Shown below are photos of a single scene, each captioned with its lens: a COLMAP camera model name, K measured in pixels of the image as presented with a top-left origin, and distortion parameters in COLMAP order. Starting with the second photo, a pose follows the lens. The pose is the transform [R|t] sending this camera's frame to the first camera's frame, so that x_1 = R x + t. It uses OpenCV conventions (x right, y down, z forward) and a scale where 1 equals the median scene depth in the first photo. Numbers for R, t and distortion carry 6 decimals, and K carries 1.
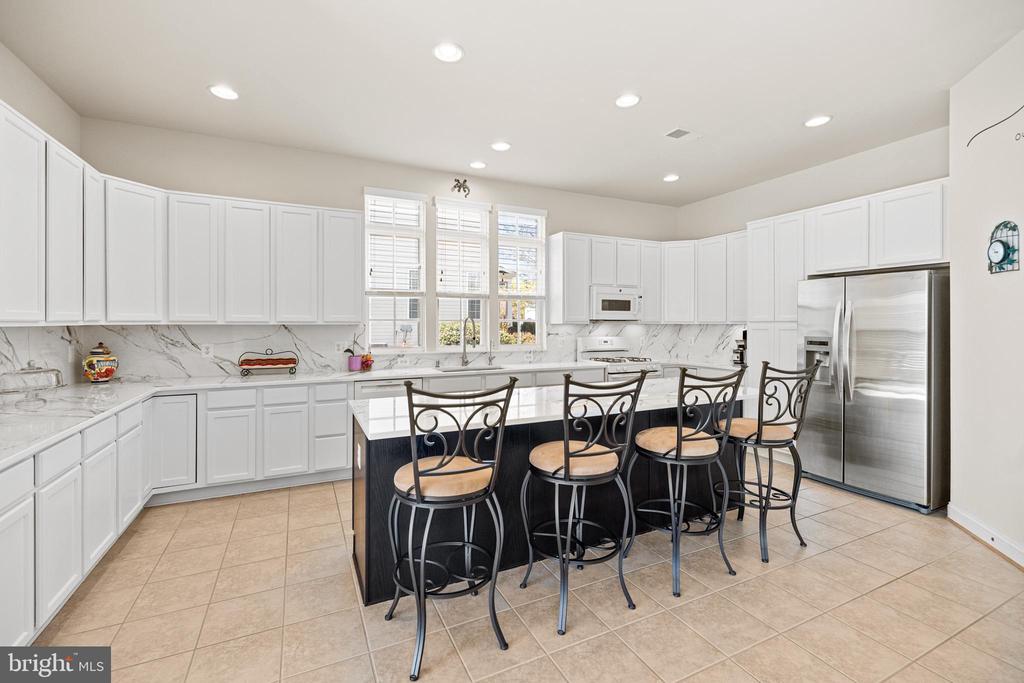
lens RADIAL K [[439.3, 0, 507.3], [0, 439.3, 322.7], [0, 0, 1]] dist [0.001196, -0.000025]
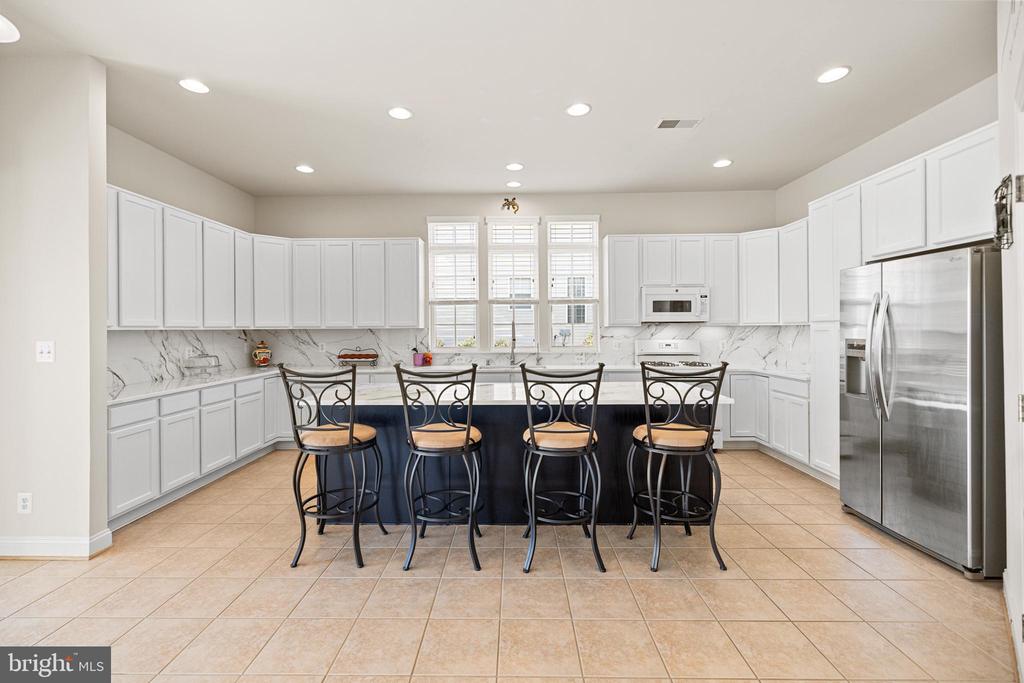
lens RADIAL K [[437.1, 0, 509.4], [0, 437.1, 328.0], [0, 0, 1]] dist [0.002745, 0.000035]
pose [[0.896093, -0.007928, -0.443795, 0.408122], [0.007667, 0.999968, -0.002383, 0.007463], [0.443799, -0.001268, 0.896125, 0.002331]]
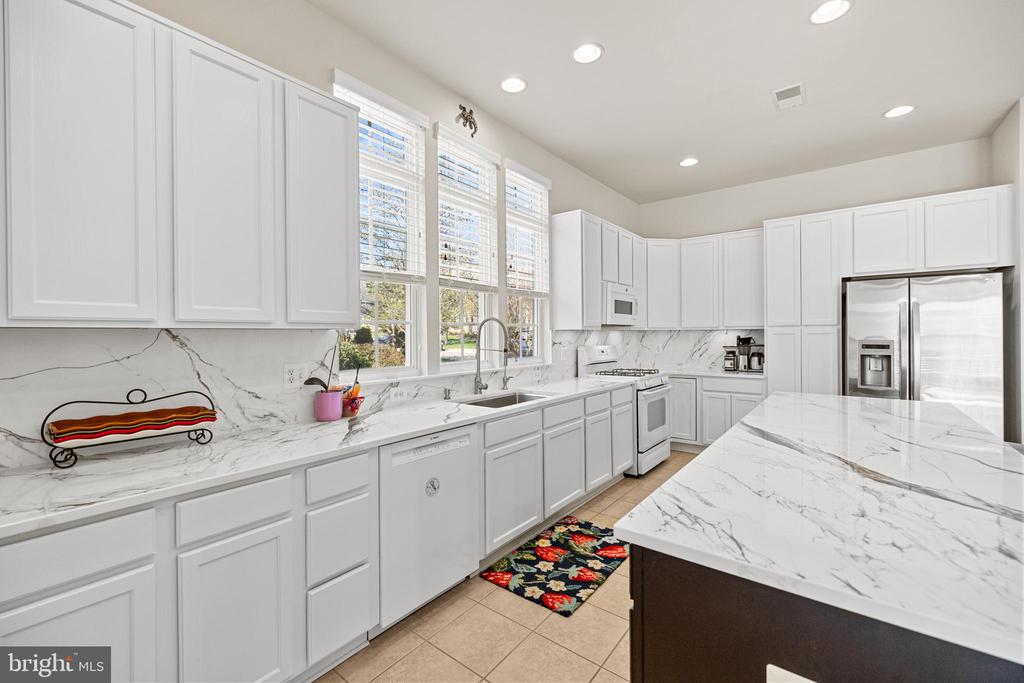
lens RADIAL K [[429.5, 0, 512.4], [0, 429.5, 335.6], [0, 0, 1]] dist [-0.000112, -0.000381]
pose [[0.892681, -0.008988, 0.450600, -0.356332], [0.007773, 0.999959, 0.004546, 0.009853], [-0.450623, -0.000555, 0.892714, 0.427157]]
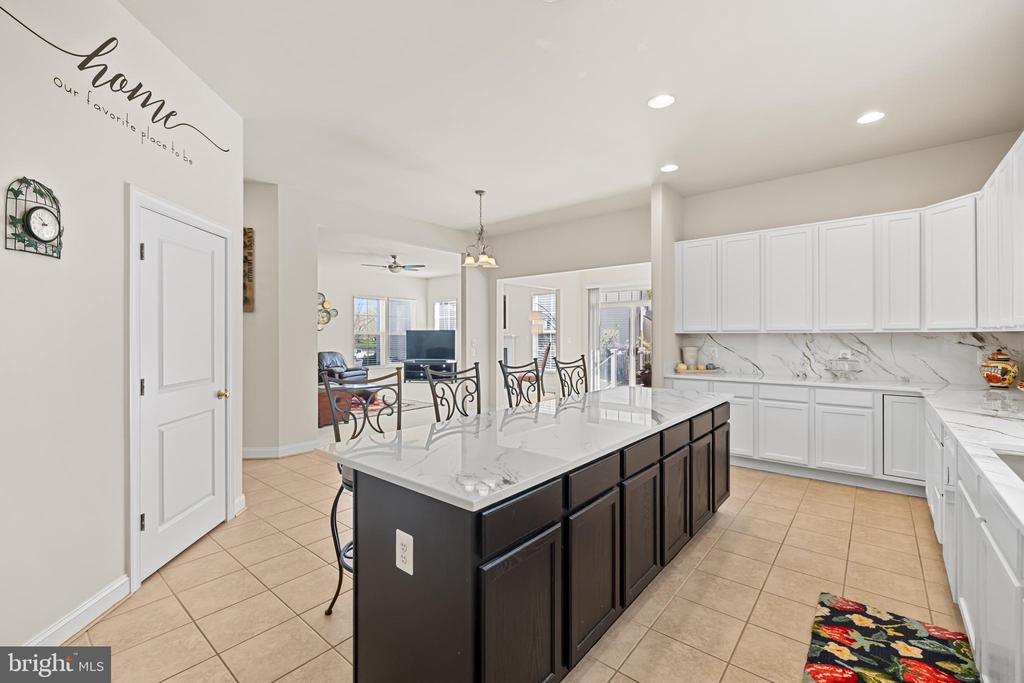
lens RADIAL K [[434.2, 0, 510.6], [0, 434.2, 335.2], [0, 0, 1]] dist [0.012003, -0.004697]
pose [[-0.908744, 0.001678, -0.417352, 0.418260], [0.000963, 0.999998, 0.001923, 0.006571], [0.417354, 0.001345, -0.908743, 1.097816]]
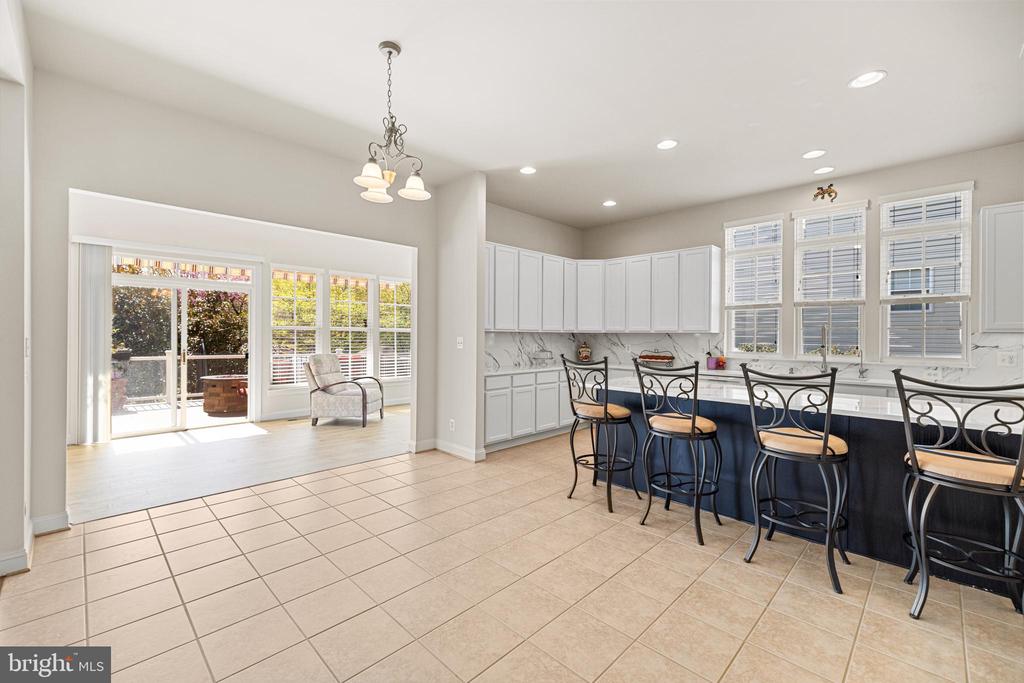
lens RADIAL K [[434.2, 0, 510.6], [0, 434.2, 335.2], [0, 0, 1]] dist [0.012003, -0.004697]
pose [[0.339330, 0.000581, -0.940667, 0.609932], [-0.007271, 0.999972, -0.002006, 0.016315], [0.940639, 0.007520, 0.339325, 0.011654]]
